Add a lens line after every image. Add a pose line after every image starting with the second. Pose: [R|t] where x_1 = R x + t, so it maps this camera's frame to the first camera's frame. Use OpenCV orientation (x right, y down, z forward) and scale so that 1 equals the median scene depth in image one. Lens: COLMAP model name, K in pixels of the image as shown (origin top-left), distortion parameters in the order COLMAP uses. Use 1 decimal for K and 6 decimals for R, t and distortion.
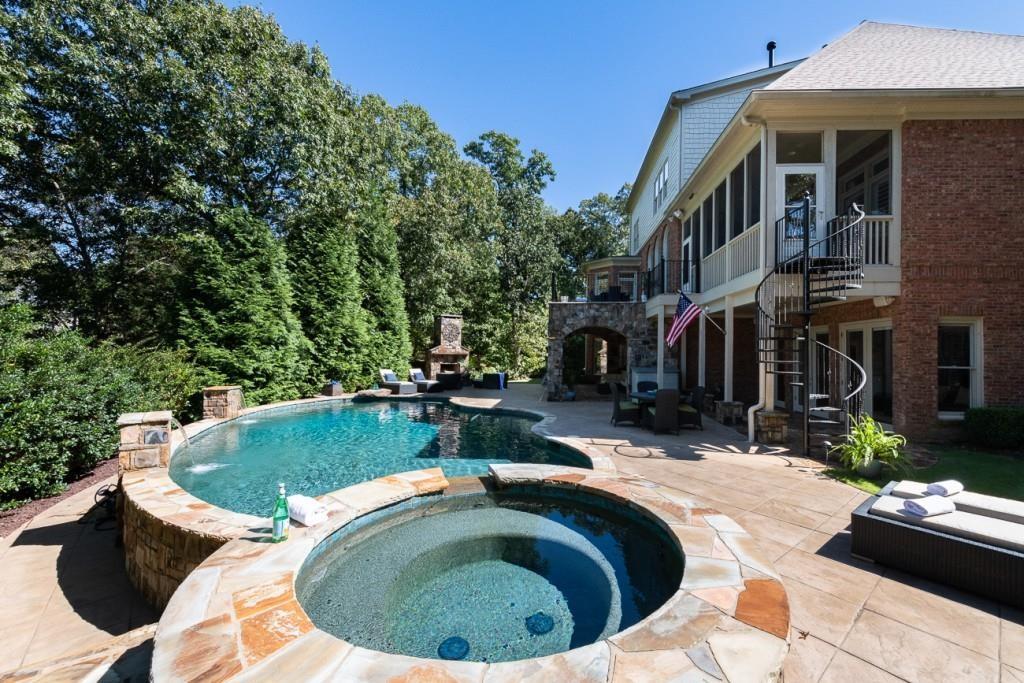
lens RADIAL K [[423.5, 0, 528.6], [0, 423.5, 343.6], [0, 0, 1]] dist [0.013275, -0.000207]
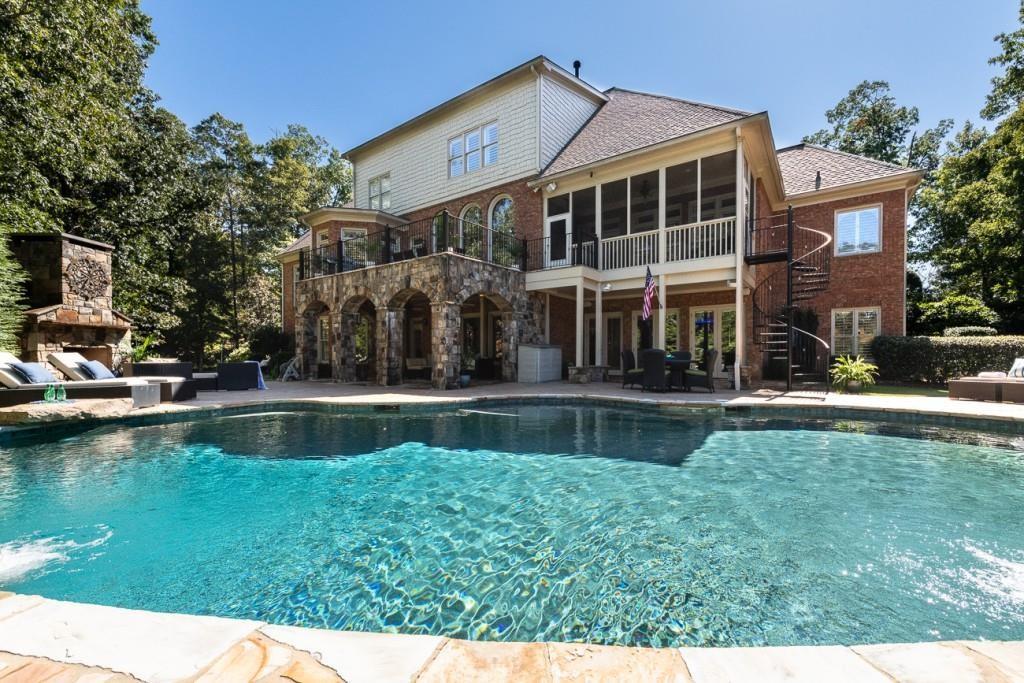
lens RADIAL K [[423.5, 0, 498.3], [0, 423.5, 366.1], [0, 0, 1]] dist [0.013275, -0.000207]
pose [[0.495826, -0.032284, 0.867821, -0.541490], [-0.011471, 0.998978, 0.043718, 0.063422], [-0.868346, -0.031632, 0.494949, 0.572942]]
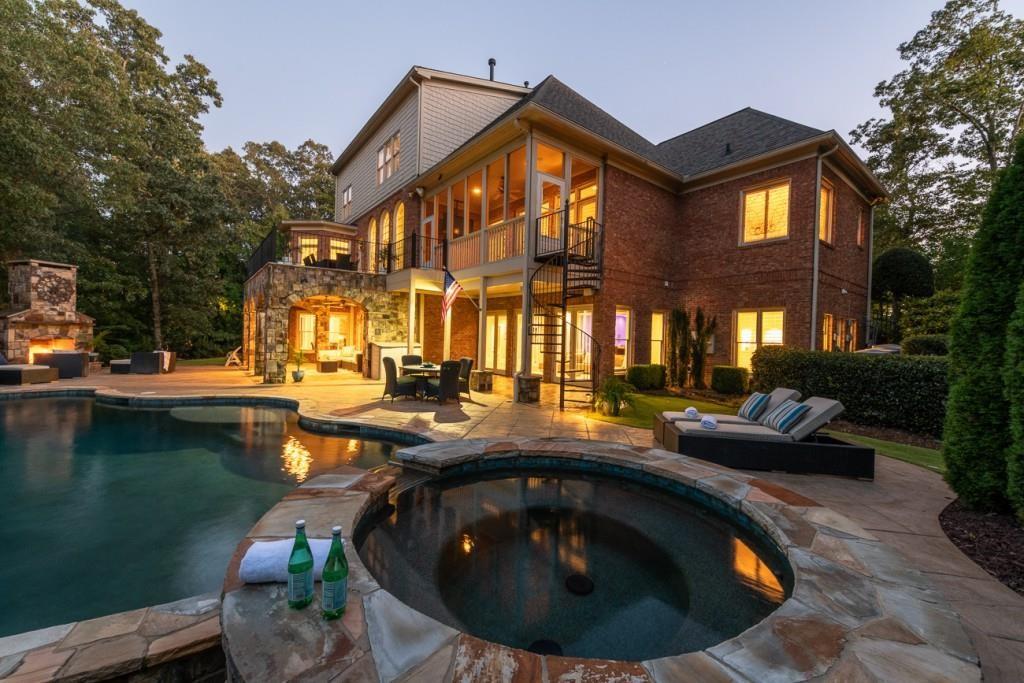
lens RADIAL K [[423.5, 0, 508.0], [0, 423.5, 340.8], [0, 0, 1]] dist [0.013275, -0.000207]
pose [[0.743720, 0.001902, 0.668488, -0.158135], [-0.030749, 0.999035, 0.031366, 0.013654], [-0.667783, -0.043882, 0.743061, 0.086031]]
